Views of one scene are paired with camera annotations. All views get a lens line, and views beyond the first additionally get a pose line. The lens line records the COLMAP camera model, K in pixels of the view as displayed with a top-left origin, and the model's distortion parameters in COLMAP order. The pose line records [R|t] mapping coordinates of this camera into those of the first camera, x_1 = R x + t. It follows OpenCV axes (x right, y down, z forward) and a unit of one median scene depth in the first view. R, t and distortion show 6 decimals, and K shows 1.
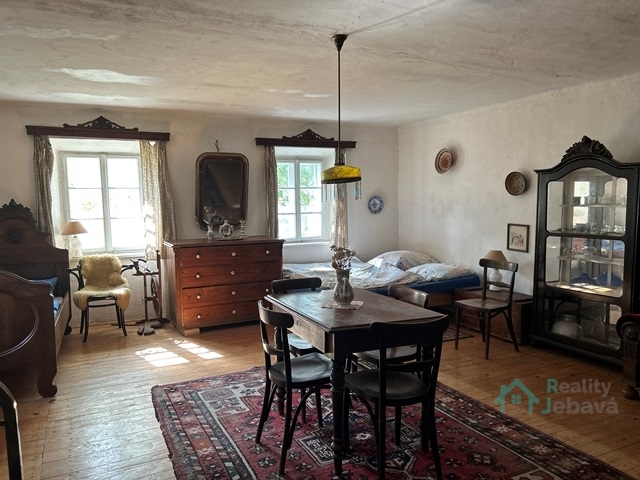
lens RADIAL K [[486.7, 0, 318.9], [0, 486.7, 239.4], [0, 0, 1]] dist [0.025494, -0.001912]
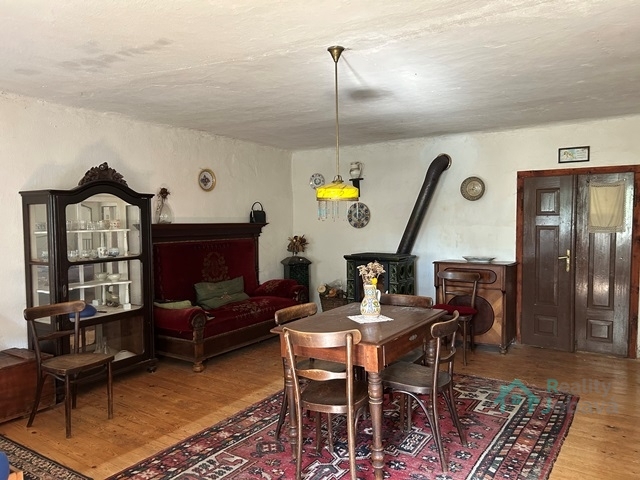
lens RADIAL K [[486.7, 0, 321.1], [0, 486.7, 243.1], [0, 0, 1]] dist [0.025494, -0.001912]
pose [[-0.503459, -0.030293, 0.863488, -0.581869], [0.093620, 0.991589, 0.089372, -0.095107], [-0.858932, 0.125835, -0.496388, 1.161701]]
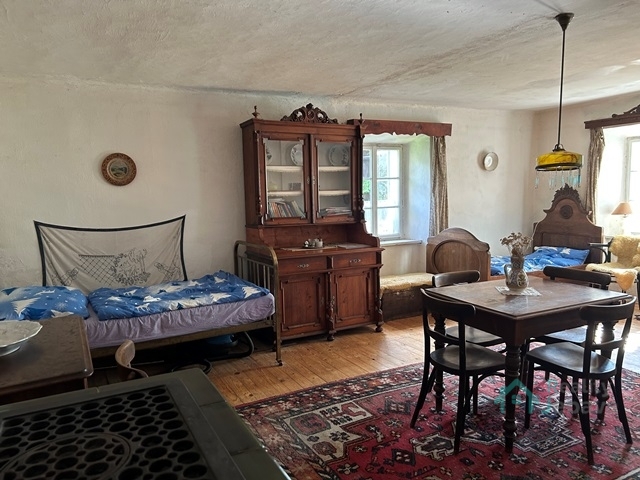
lens RADIAL K [[486.7, 0, 318.9], [0, 486.7, 241.4], [0, 0, 1]] dist [0.025494, -0.001912]
pose [[0.036539, 0.114957, -0.992698, 0.766140], [-0.063710, 0.991609, 0.112486, -0.042276], [0.997299, 0.059135, 0.043557, 0.388233]]
